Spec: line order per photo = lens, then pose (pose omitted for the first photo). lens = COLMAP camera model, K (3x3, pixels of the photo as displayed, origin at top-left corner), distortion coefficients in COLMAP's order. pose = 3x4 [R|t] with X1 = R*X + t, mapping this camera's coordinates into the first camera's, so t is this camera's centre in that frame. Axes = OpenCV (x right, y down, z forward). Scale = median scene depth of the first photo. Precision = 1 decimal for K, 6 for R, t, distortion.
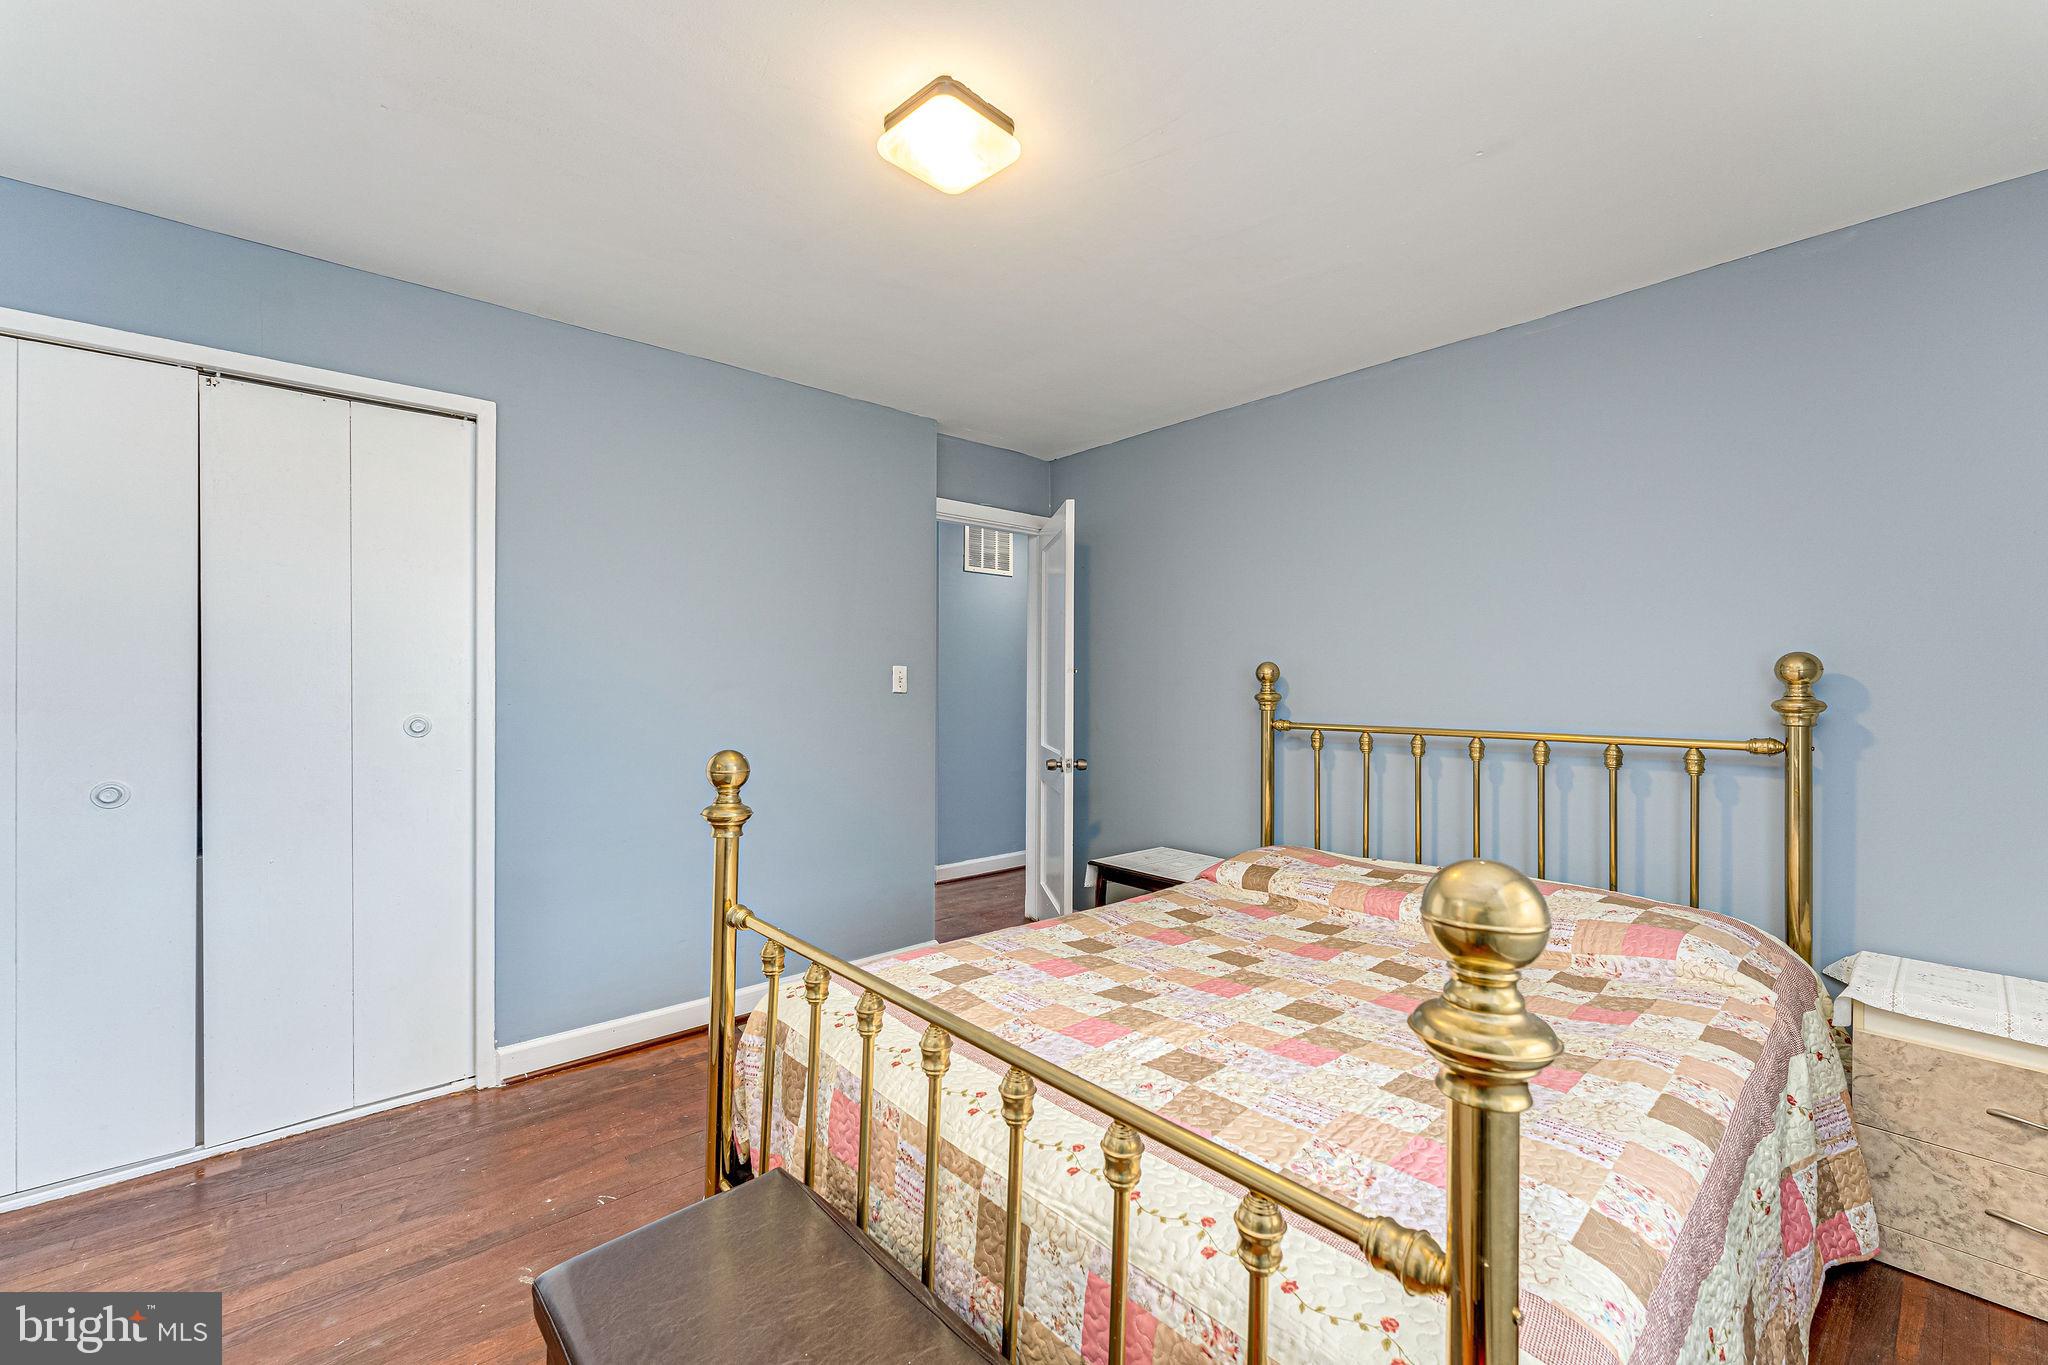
lens RADIAL K [[803.2, 0, 1024.0], [0, 803.2, 682.5], [0, 0, 1]] dist [0.000999, 0.000039]
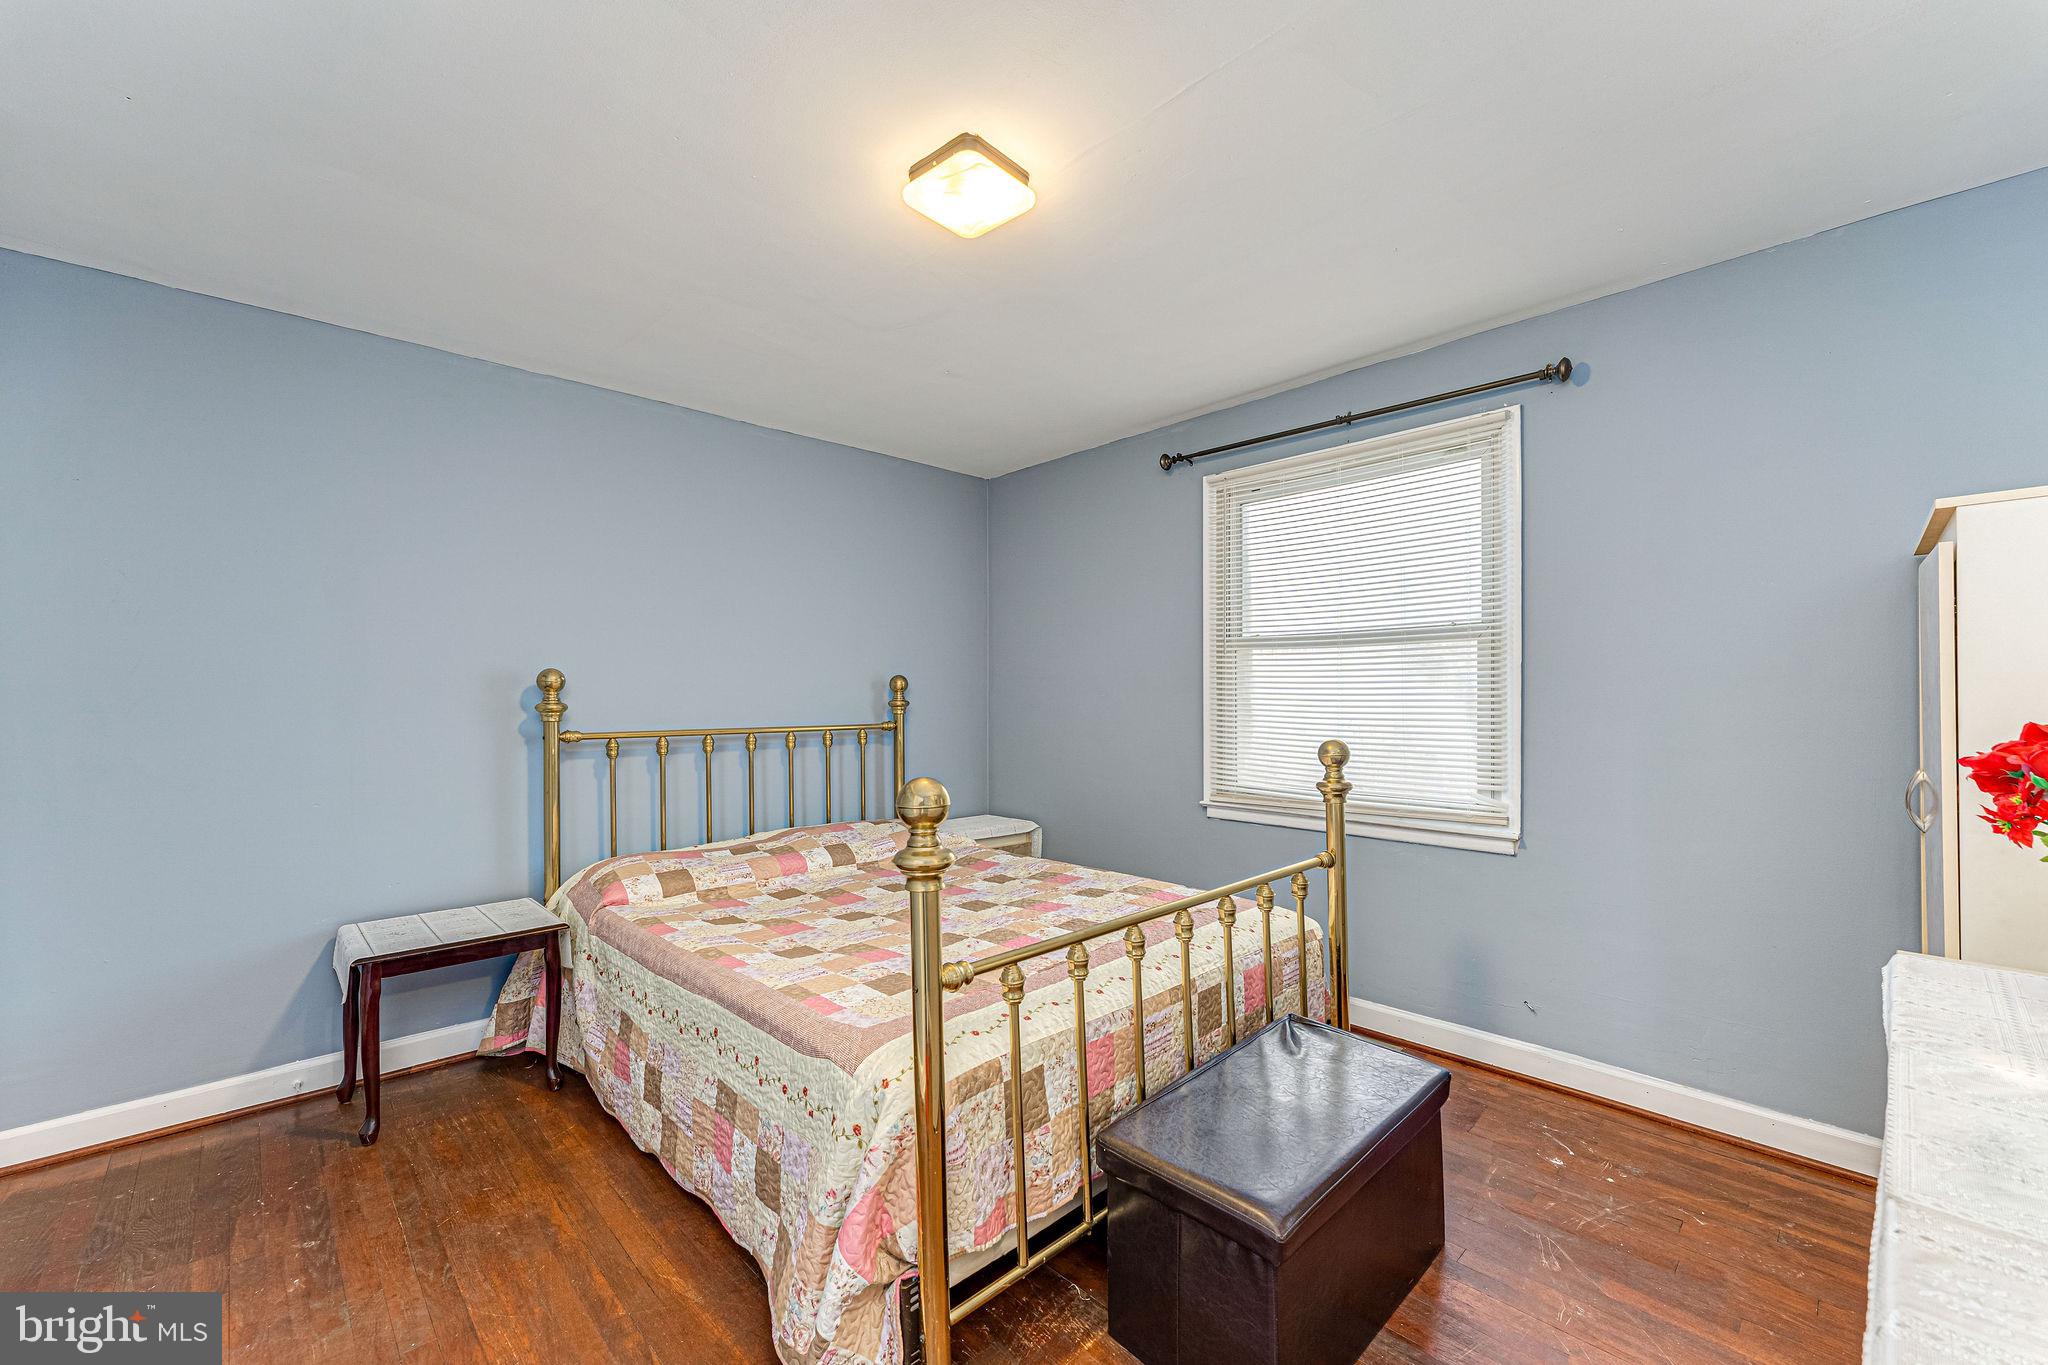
lens RADIAL K [[832.0, 0, 1015.6], [0, 832.0, 692.7], [0, 0, 1]] dist [-0.000102, 0.000097]
pose [[-0.042399, -0.008448, 0.999065, -0.945141], [-0.005460, 0.999951, 0.008223, -0.012800], [-0.999086, -0.005106, -0.042443, 0.738203]]
